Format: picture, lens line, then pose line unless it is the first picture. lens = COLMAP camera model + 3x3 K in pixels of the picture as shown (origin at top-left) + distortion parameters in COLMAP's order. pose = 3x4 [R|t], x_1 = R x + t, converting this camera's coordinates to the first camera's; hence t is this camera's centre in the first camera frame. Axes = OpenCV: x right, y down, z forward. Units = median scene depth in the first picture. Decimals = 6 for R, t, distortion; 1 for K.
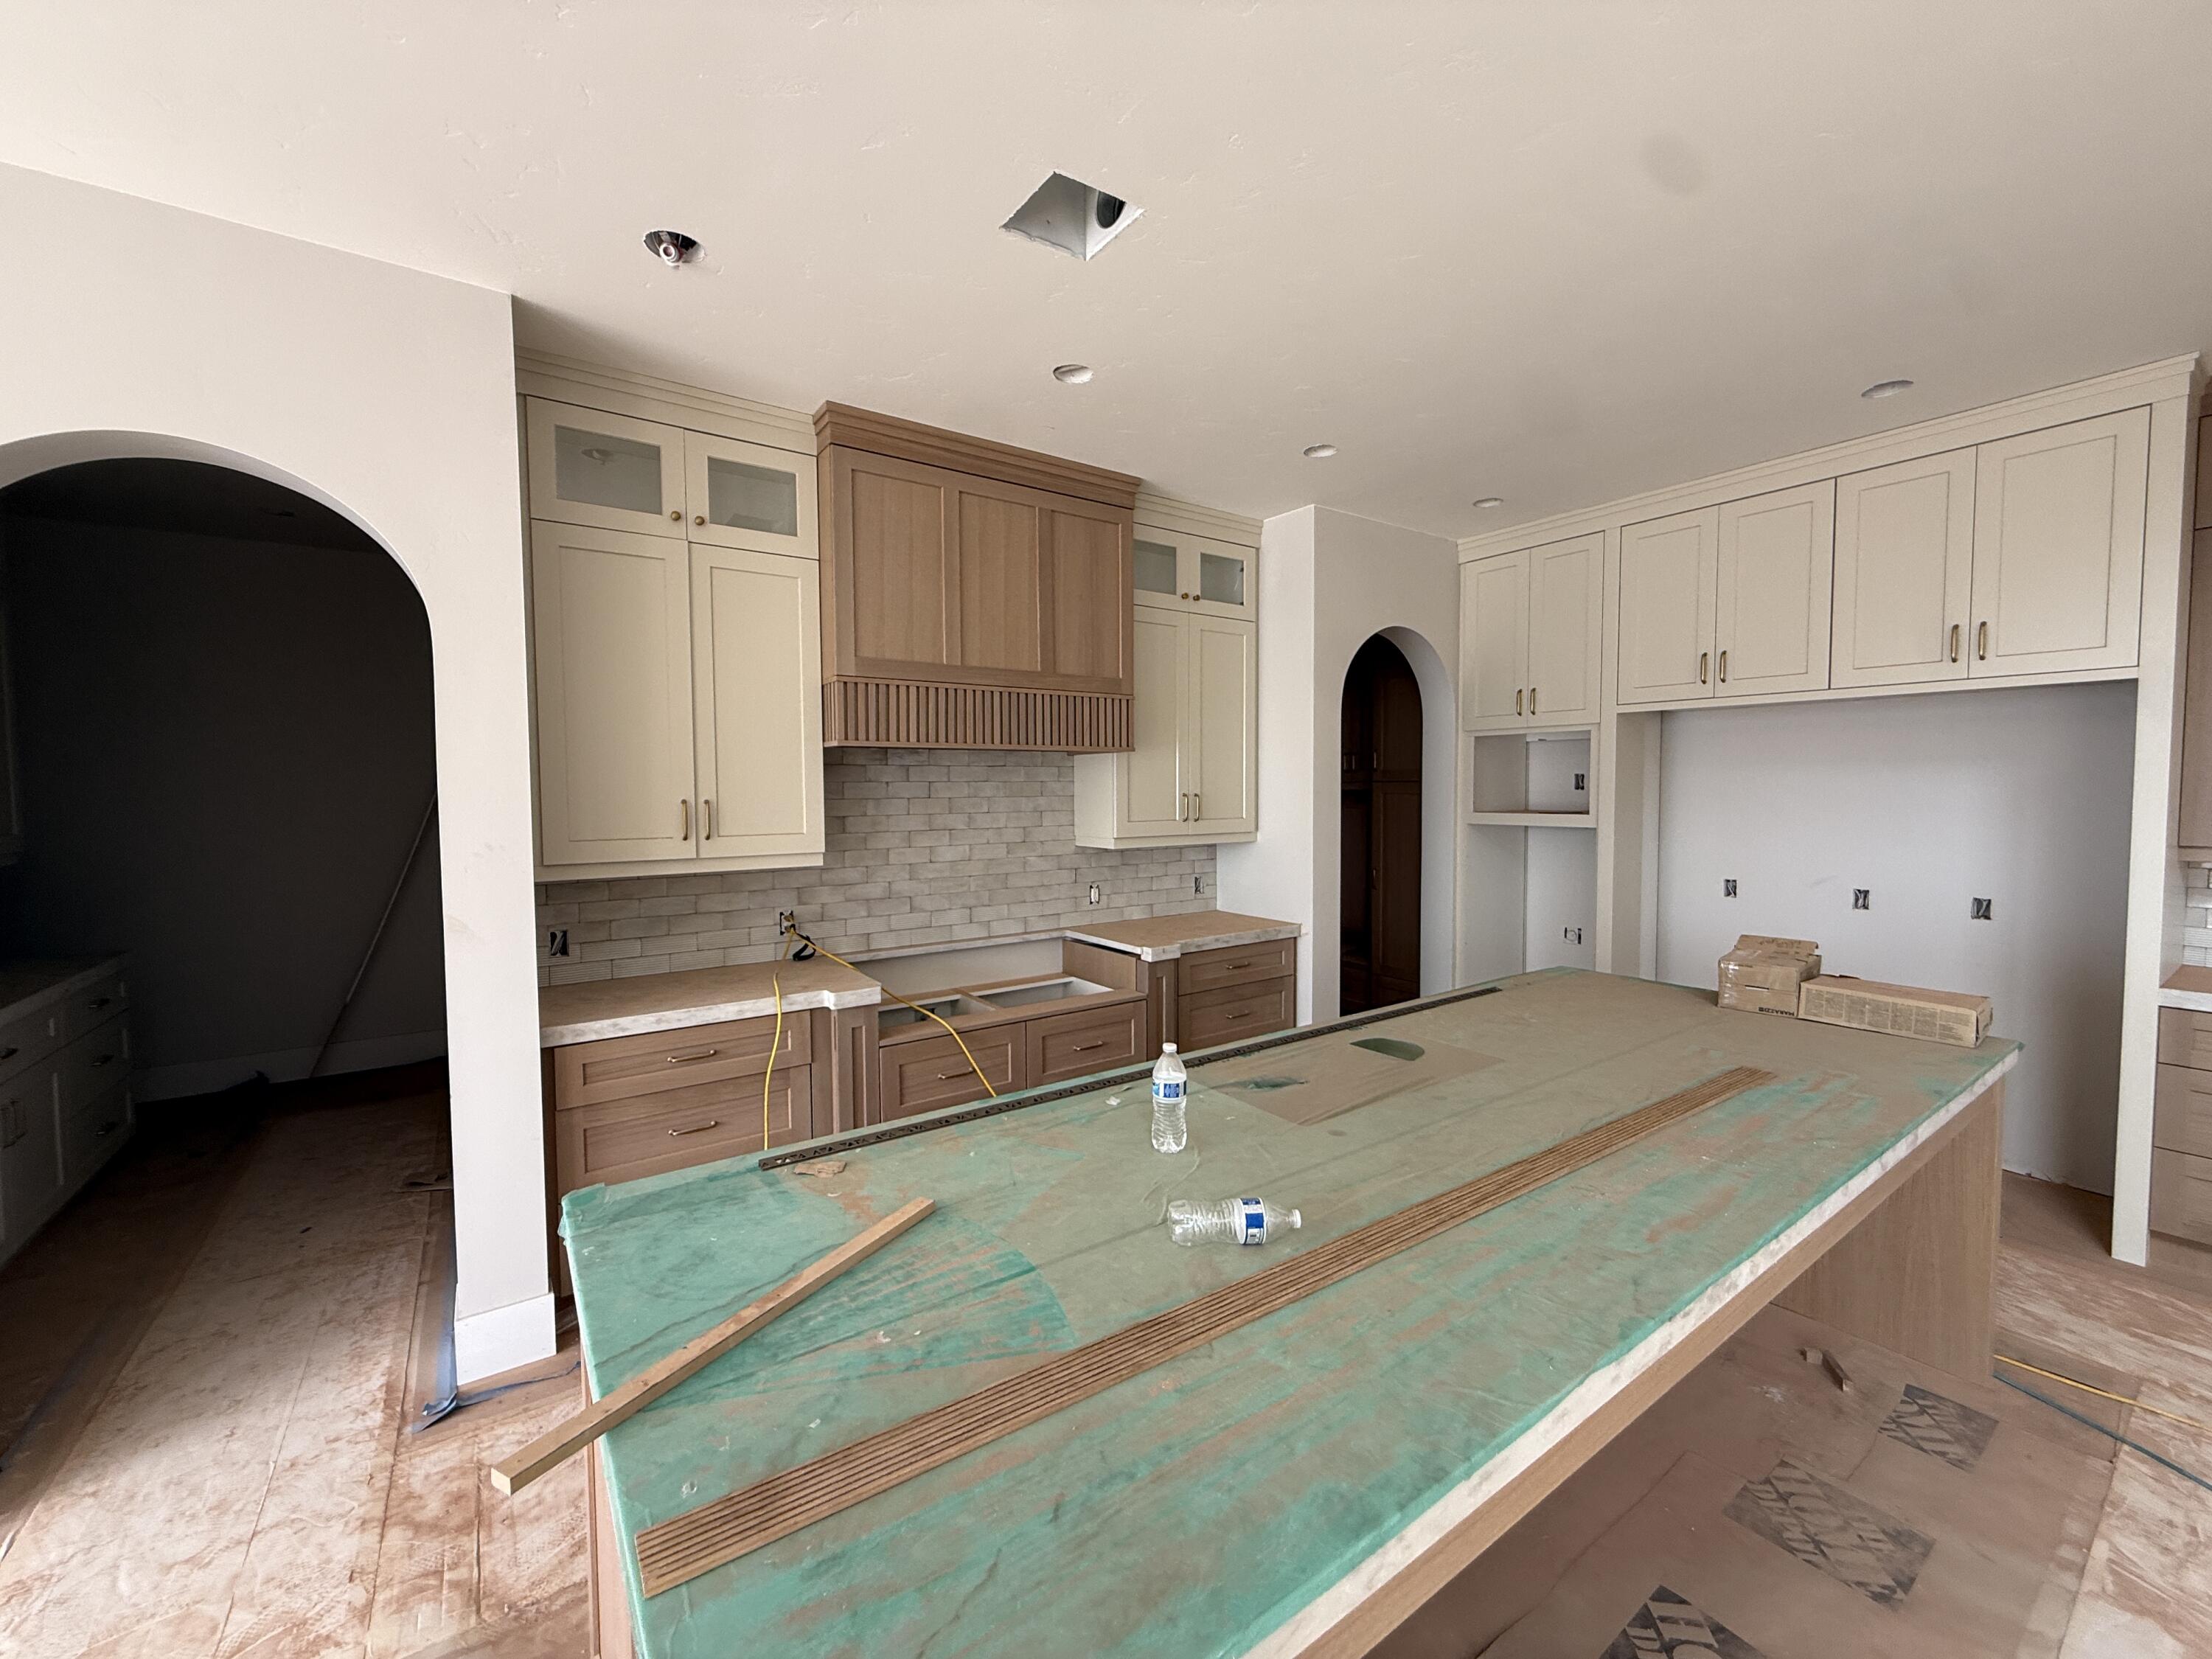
lens RADIAL K [[874.5, 0, 1105.5], [0, 874.5, 826.7], [0, 0, 1]] dist [0.000048, 0.000472]
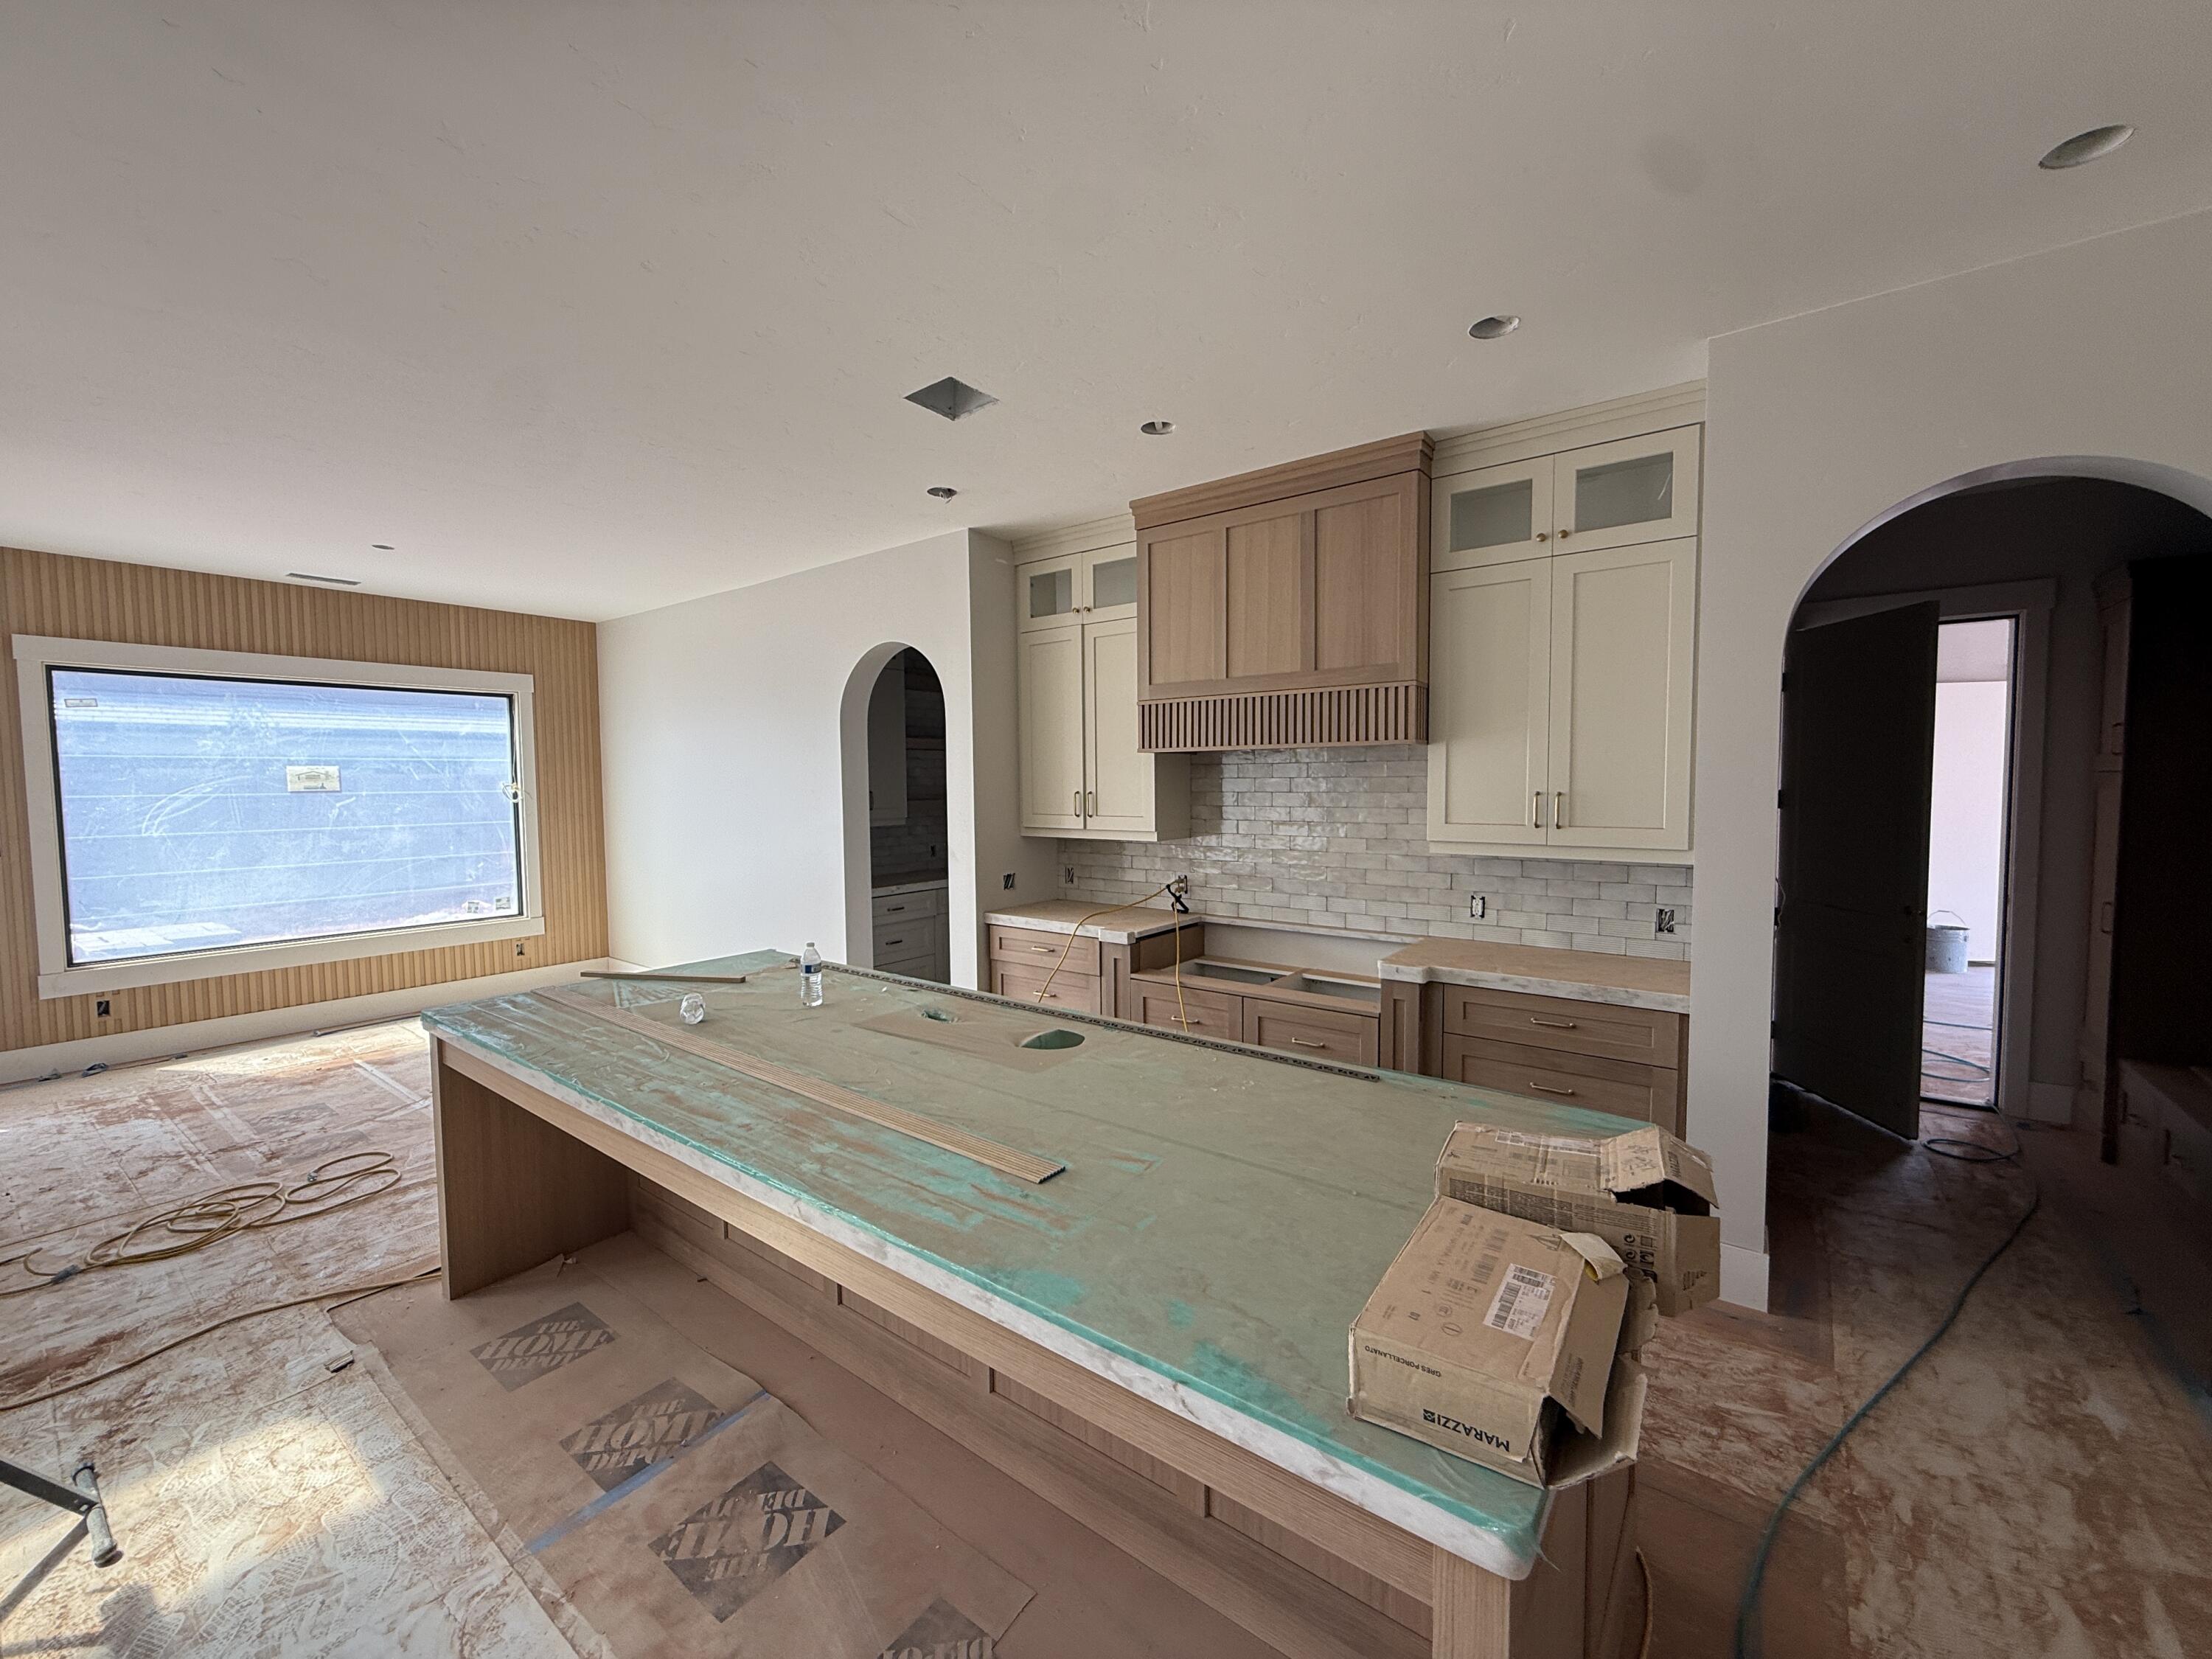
lens RADIAL K [[874.5, 0, 1102.6], [0, 874.5, 827.0], [0, 0, 1]] dist [0.000048, 0.000472]
pose [[0.310571, 0.054794, -0.948970, 0.806771], [-0.036502, 0.998288, 0.045696, -0.031862], [0.949849, 0.020447, 0.312040, 0.439975]]
